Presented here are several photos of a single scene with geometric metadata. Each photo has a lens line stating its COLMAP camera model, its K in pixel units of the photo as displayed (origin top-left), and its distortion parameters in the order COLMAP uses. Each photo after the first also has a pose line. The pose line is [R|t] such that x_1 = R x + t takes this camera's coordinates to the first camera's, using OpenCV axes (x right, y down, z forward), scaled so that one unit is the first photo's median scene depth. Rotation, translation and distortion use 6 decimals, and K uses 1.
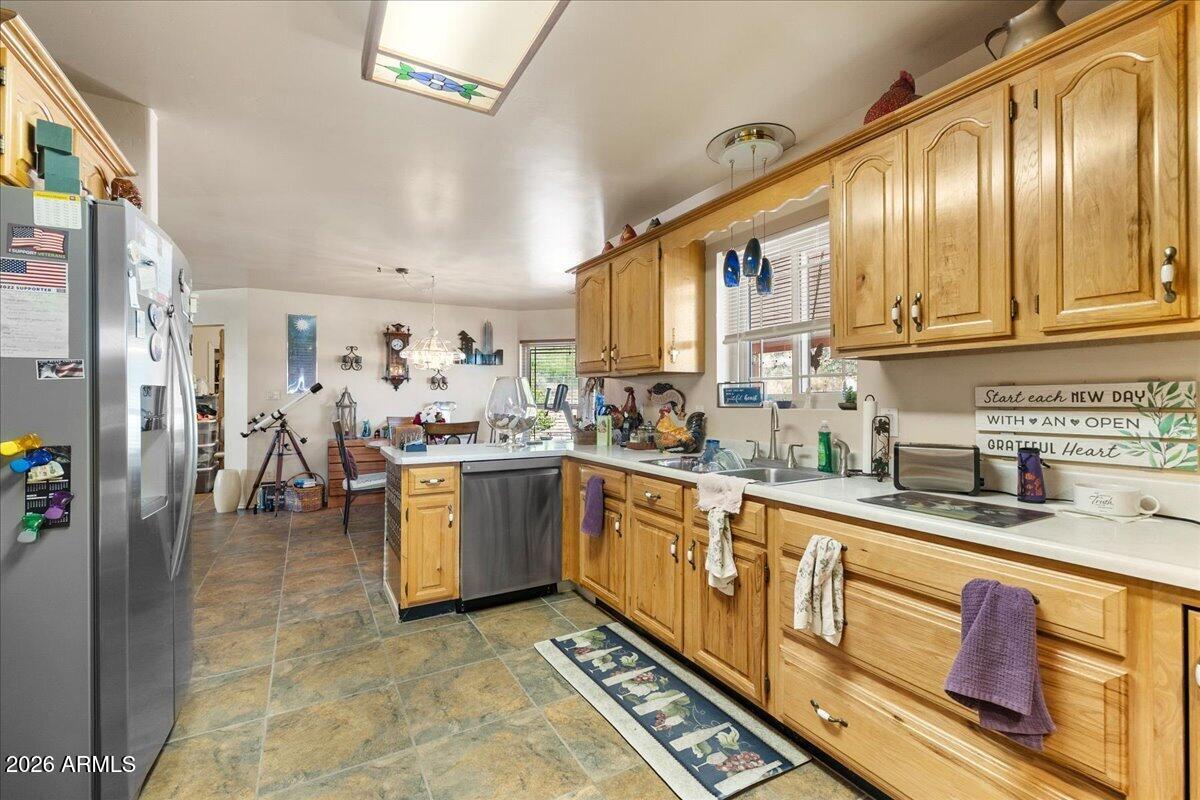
lens RADIAL K [[518.9, 0, 600.0], [0, 518.9, 400.0], [0, 0, 1]] dist [0.000472, 0.000119]
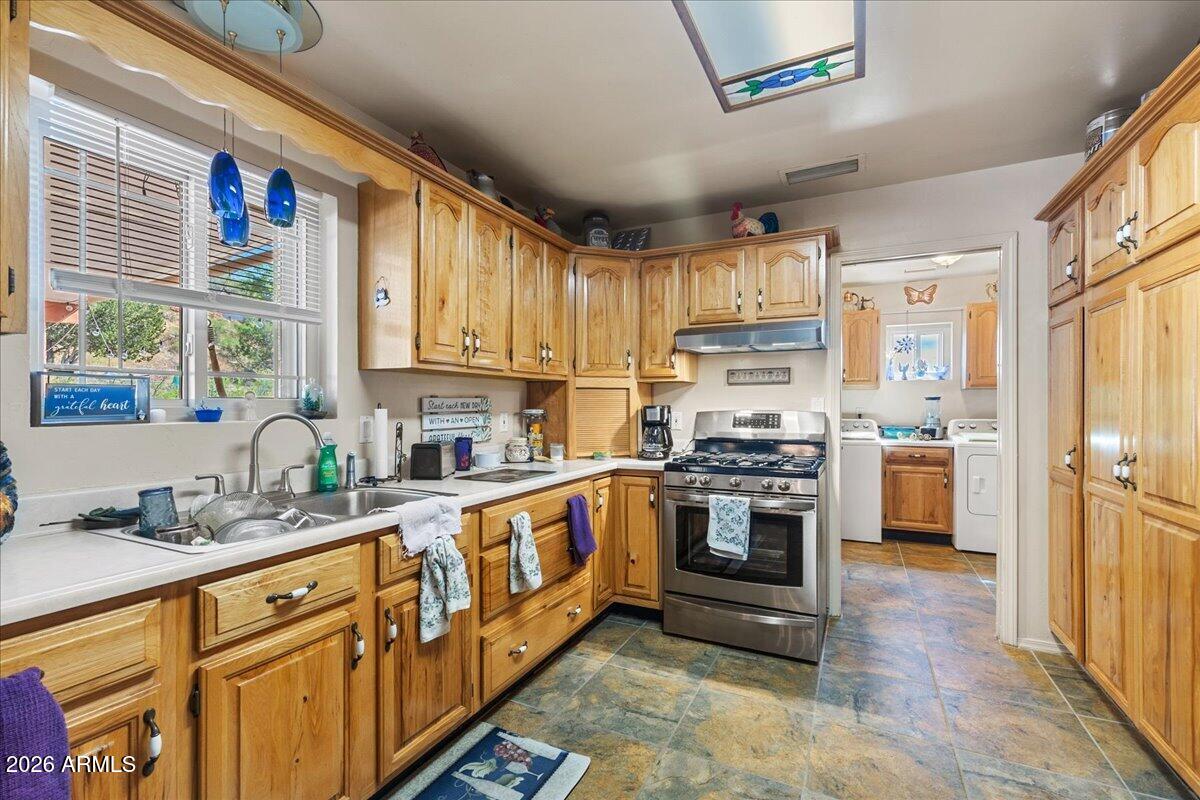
lens RADIAL K [[518.9, 0, 600.0], [0, 518.9, 400.0], [0, 0, 1]] dist [0.000472, 0.000119]
pose [[-0.558979, 0.009819, 0.829124, -0.657398], [0.001714, 0.999941, -0.010686, -0.004498], [-0.829180, -0.004552, -0.558963, 1.346112]]
